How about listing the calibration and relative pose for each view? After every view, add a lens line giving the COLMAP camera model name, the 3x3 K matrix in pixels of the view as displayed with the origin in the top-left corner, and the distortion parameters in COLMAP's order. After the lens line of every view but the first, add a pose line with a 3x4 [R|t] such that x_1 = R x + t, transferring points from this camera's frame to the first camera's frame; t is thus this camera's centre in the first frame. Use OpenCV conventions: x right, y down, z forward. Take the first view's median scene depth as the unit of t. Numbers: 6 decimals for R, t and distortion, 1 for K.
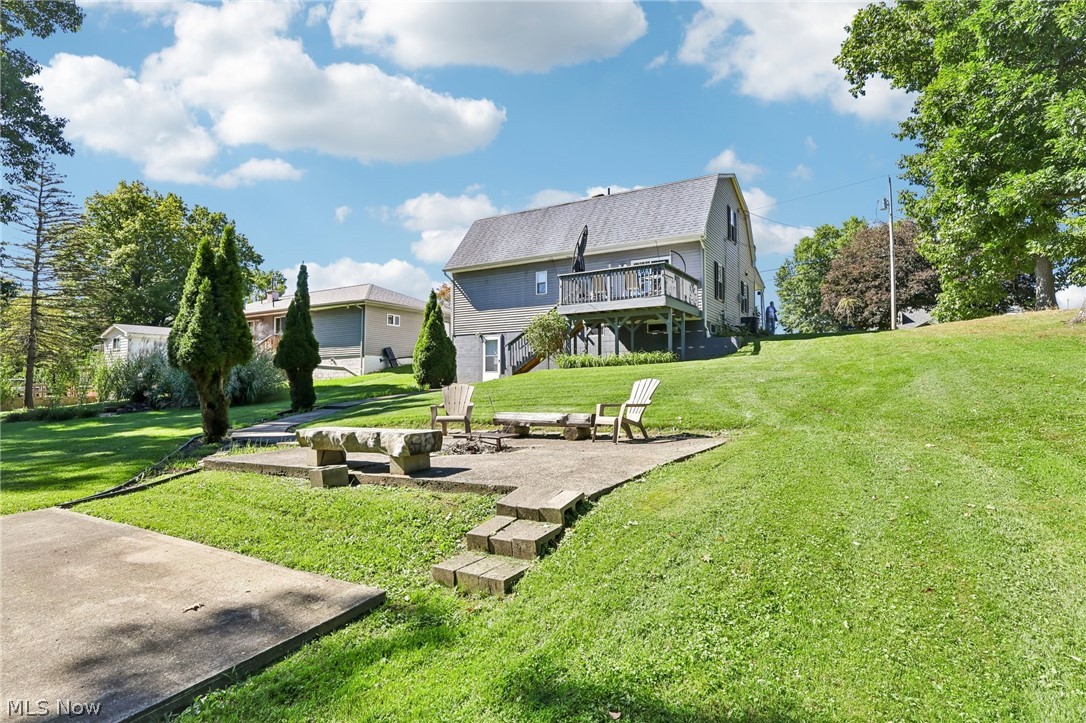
lens RADIAL K [[567.5, 0, 541.0], [0, 567.5, 381.9], [0, 0, 1]] dist [-0.016306, 0.001411]
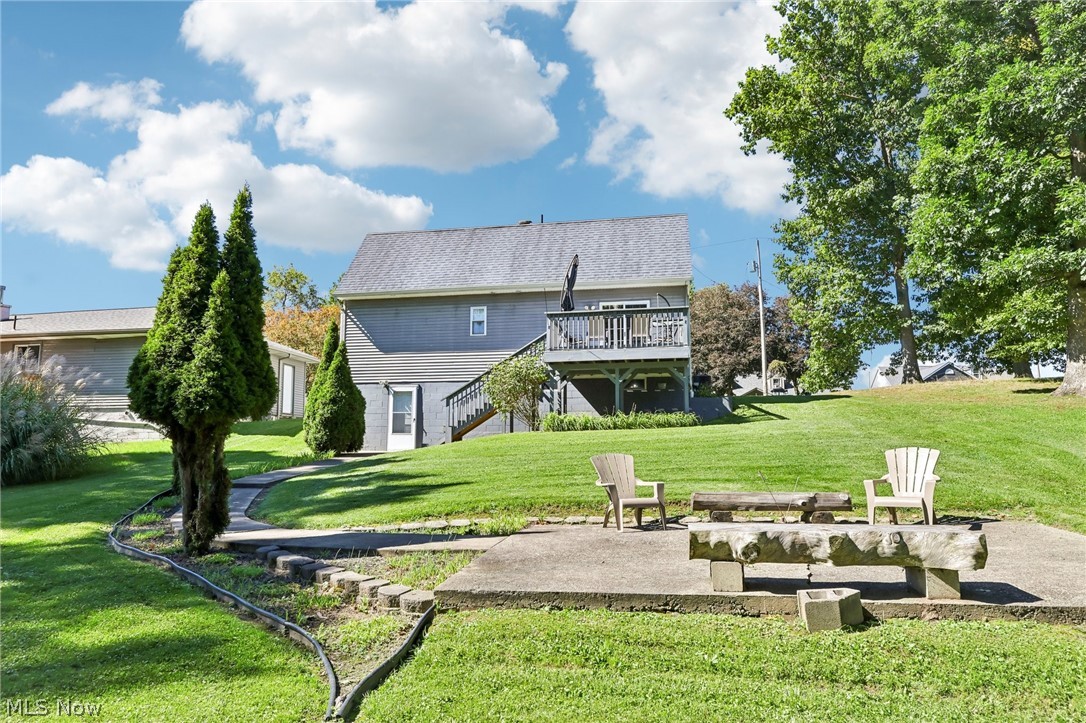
lens RADIAL K [[673.4, 0, 541.5], [0, 673.4, 377.5], [0, 0, 1]] dist [-0.008153, -0.002998]
pose [[0.937658, 0.041741, 0.345044, -0.253712], [-0.006001, 0.994558, -0.104008, -0.000375], [-0.347508, 0.095454, 0.932806, 0.115148]]
